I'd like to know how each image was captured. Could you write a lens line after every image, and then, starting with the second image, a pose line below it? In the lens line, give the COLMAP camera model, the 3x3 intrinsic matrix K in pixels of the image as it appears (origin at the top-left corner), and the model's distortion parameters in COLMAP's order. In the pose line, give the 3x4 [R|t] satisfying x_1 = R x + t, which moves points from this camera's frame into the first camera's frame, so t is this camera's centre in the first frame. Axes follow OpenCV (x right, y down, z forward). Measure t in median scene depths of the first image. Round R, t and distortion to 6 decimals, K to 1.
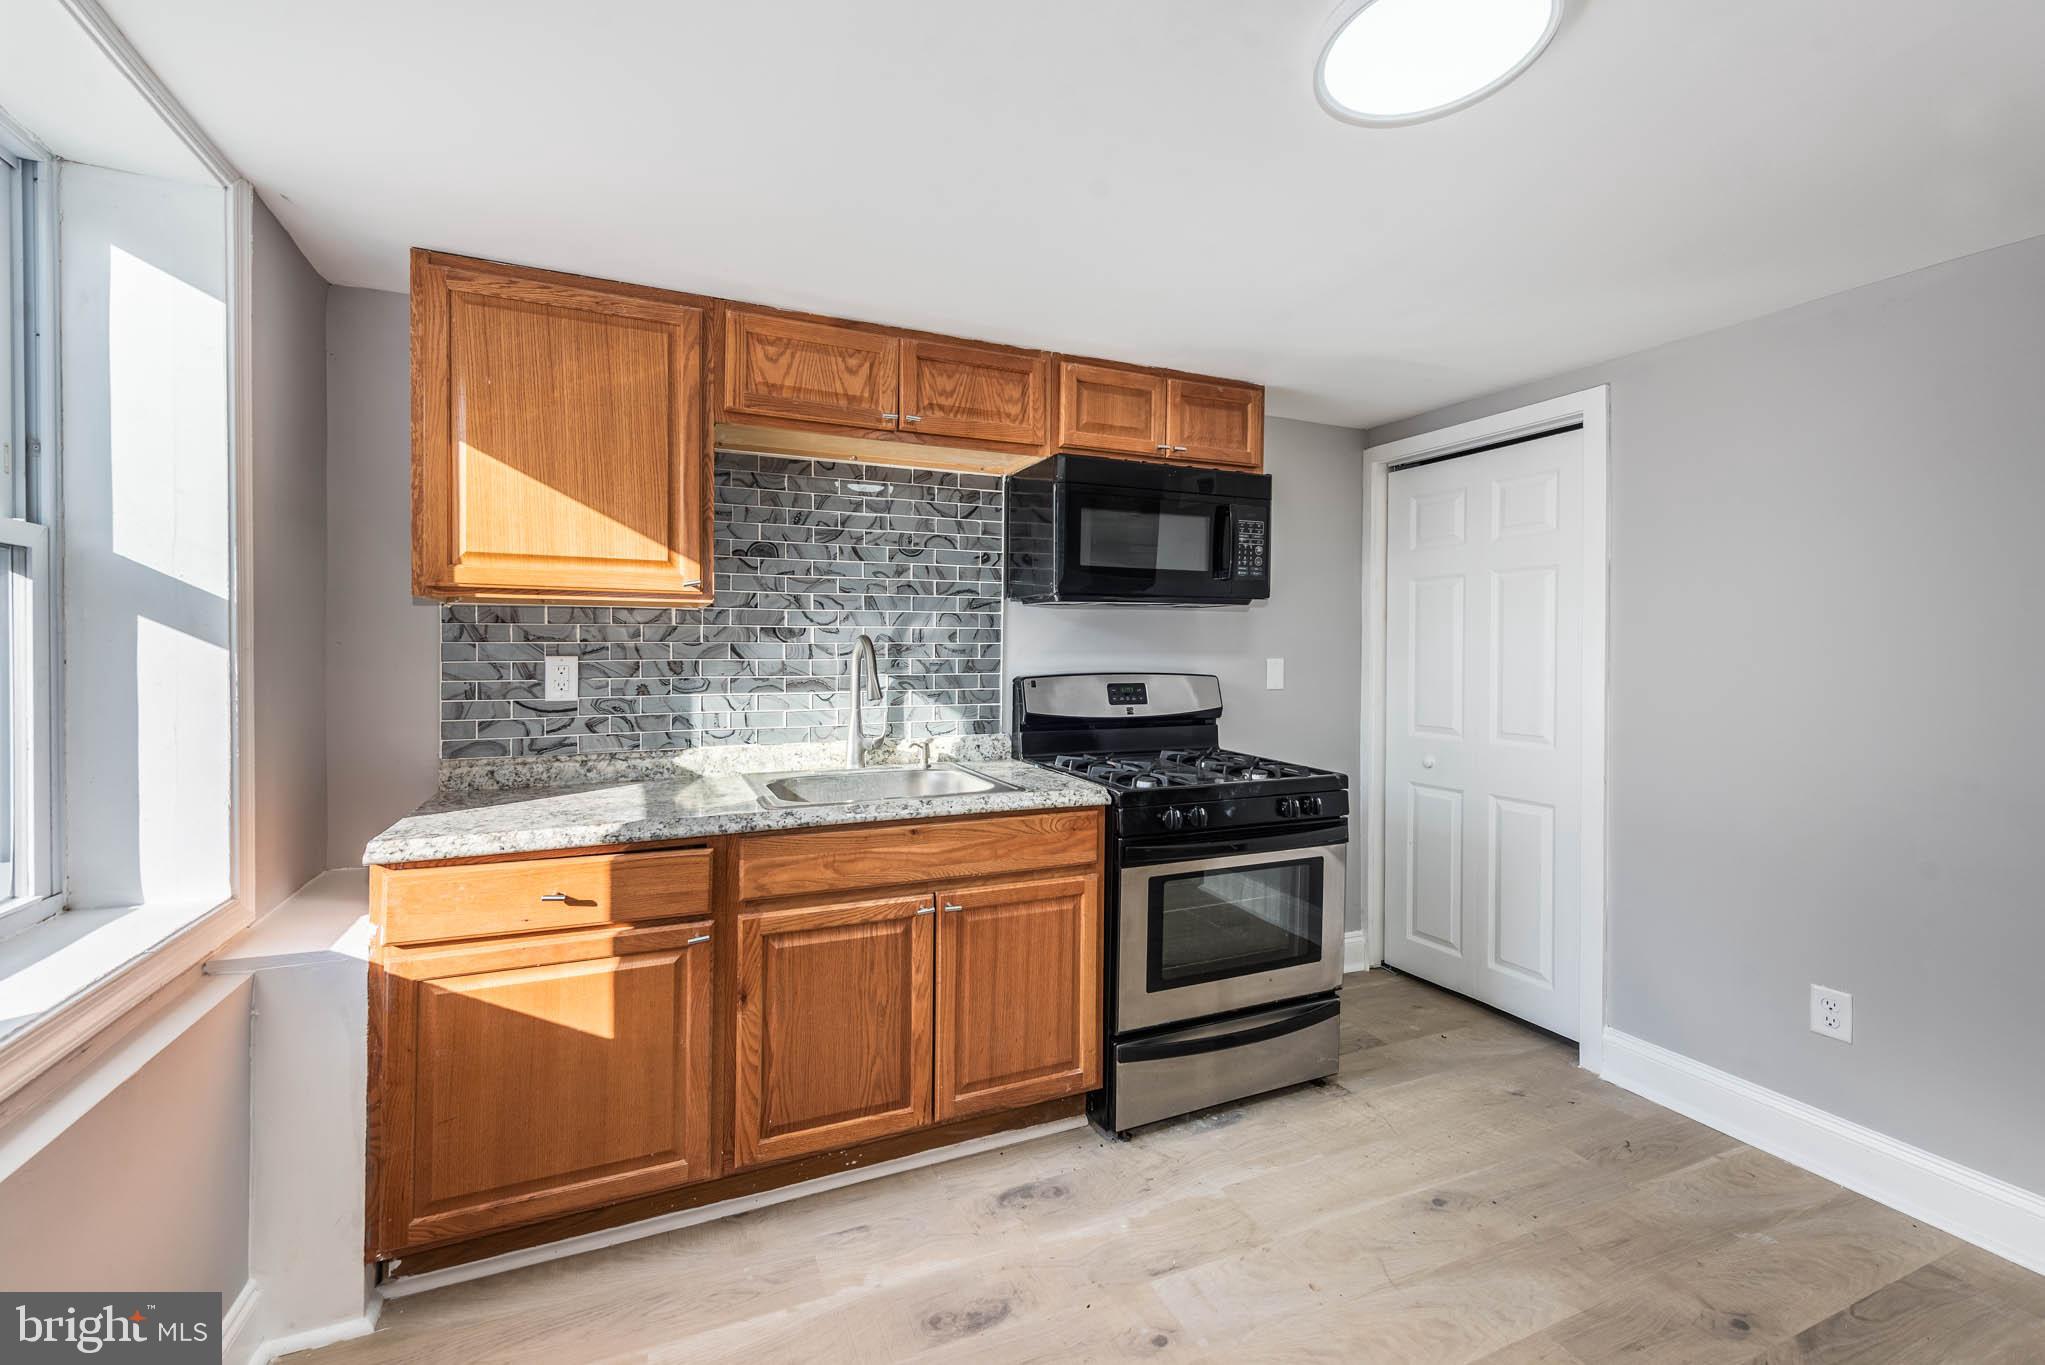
lens RADIAL K [[772.6, 0, 1020.3], [0, 772.6, 671.9], [0, 0, 1]] dist [0.010231, -0.000197]
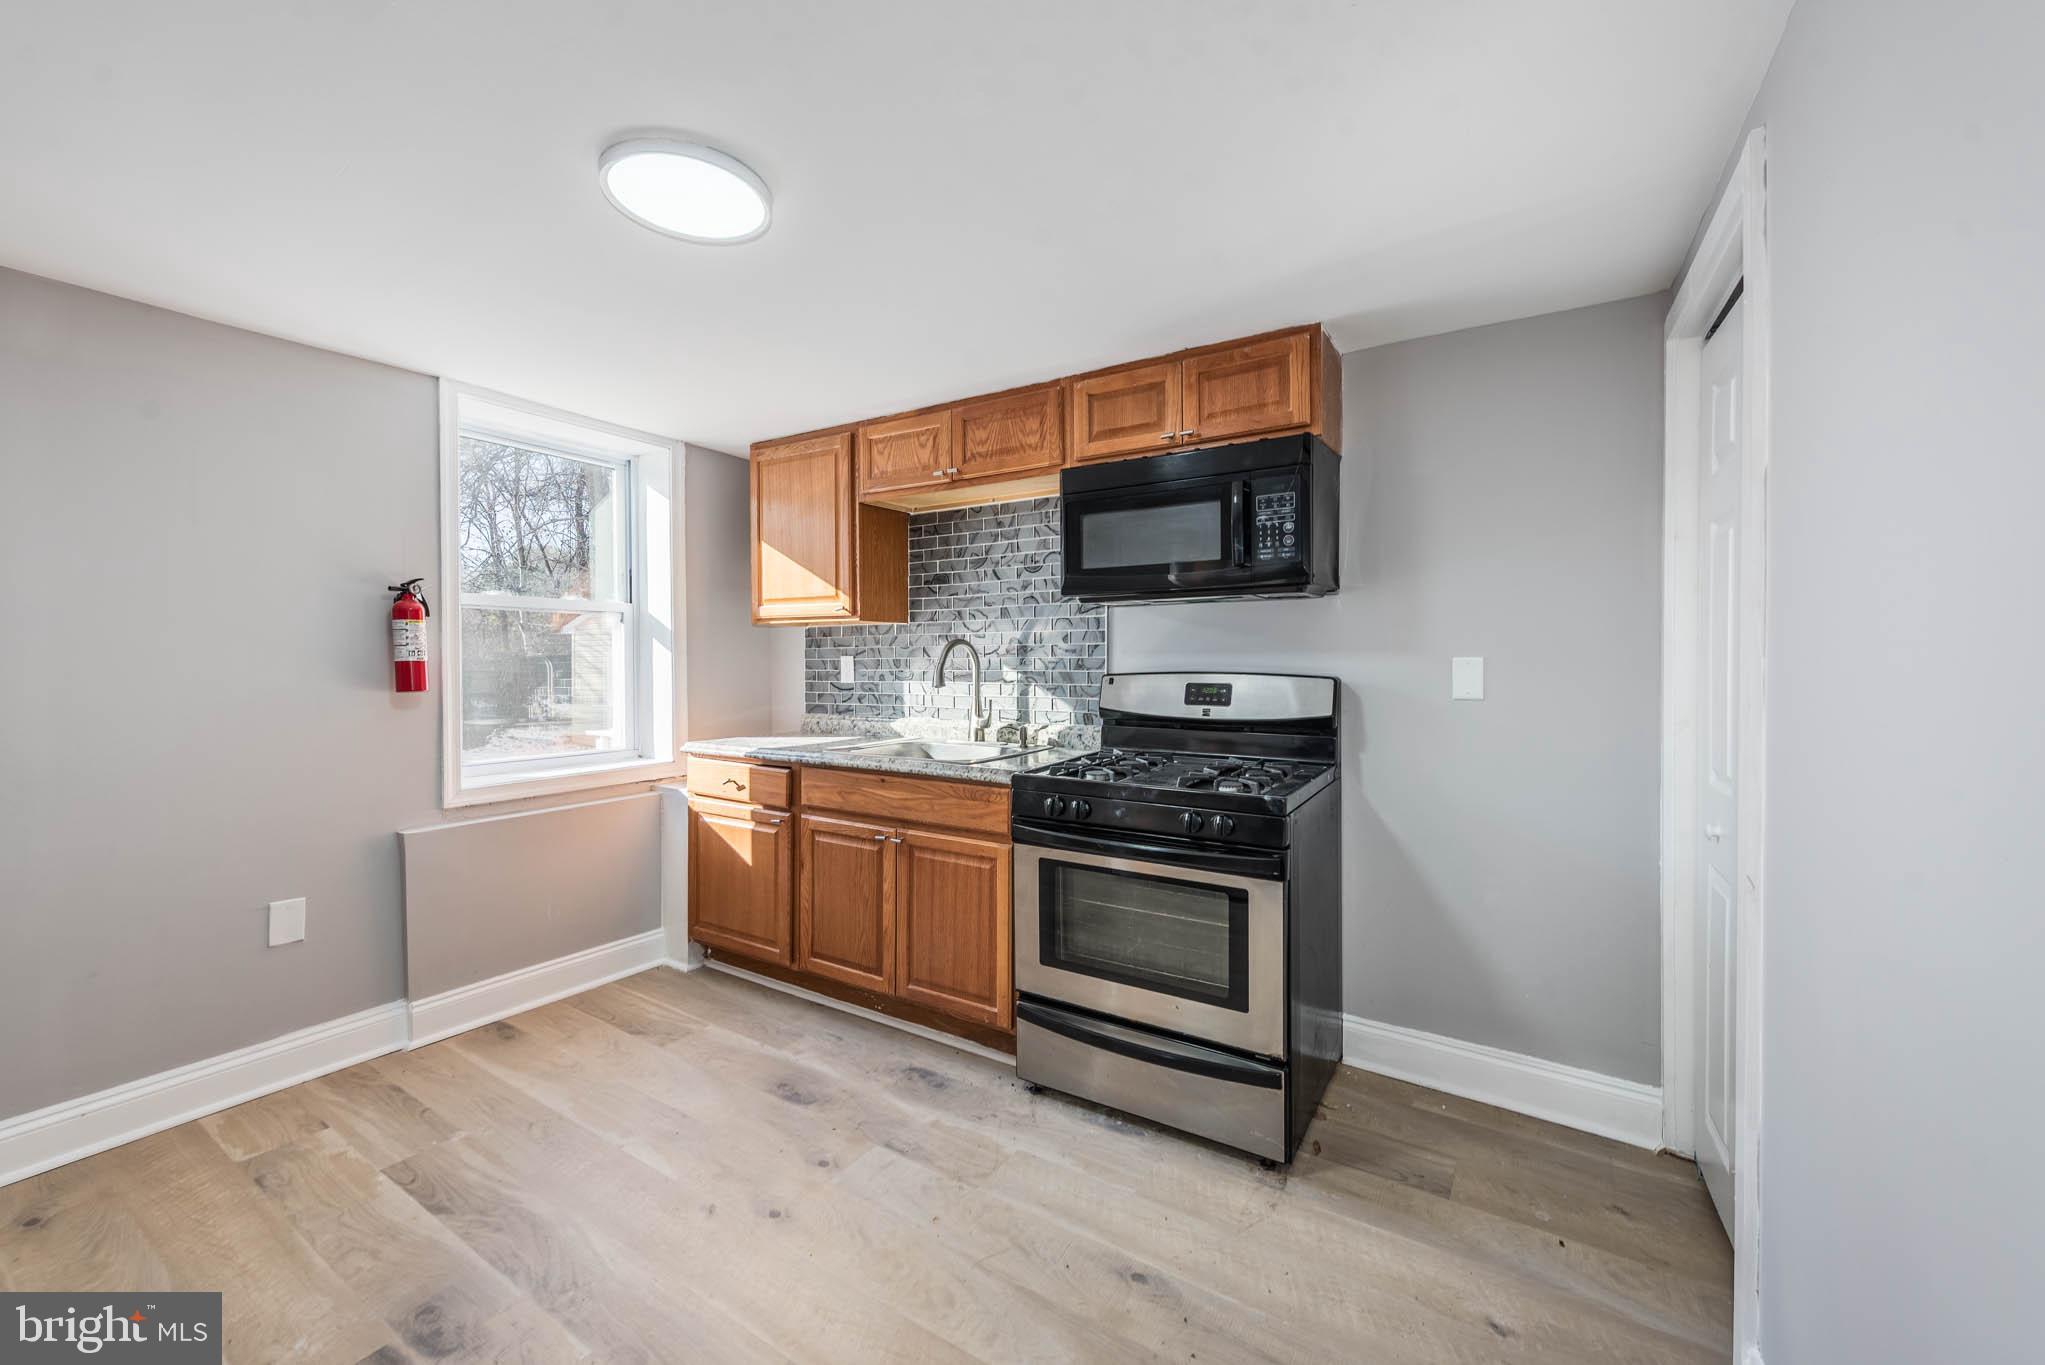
lens RADIAL K [[765.1, 0, 1018.4], [0, 765.1, 683.9], [0, 0, 1]] dist [0.012563, -0.003624]
pose [[0.605013, 0.024748, -0.795831, 0.913086], [-0.018169, 0.999686, 0.017275, 0.004761], [0.796008, 0.004008, 0.605273, 0.300115]]
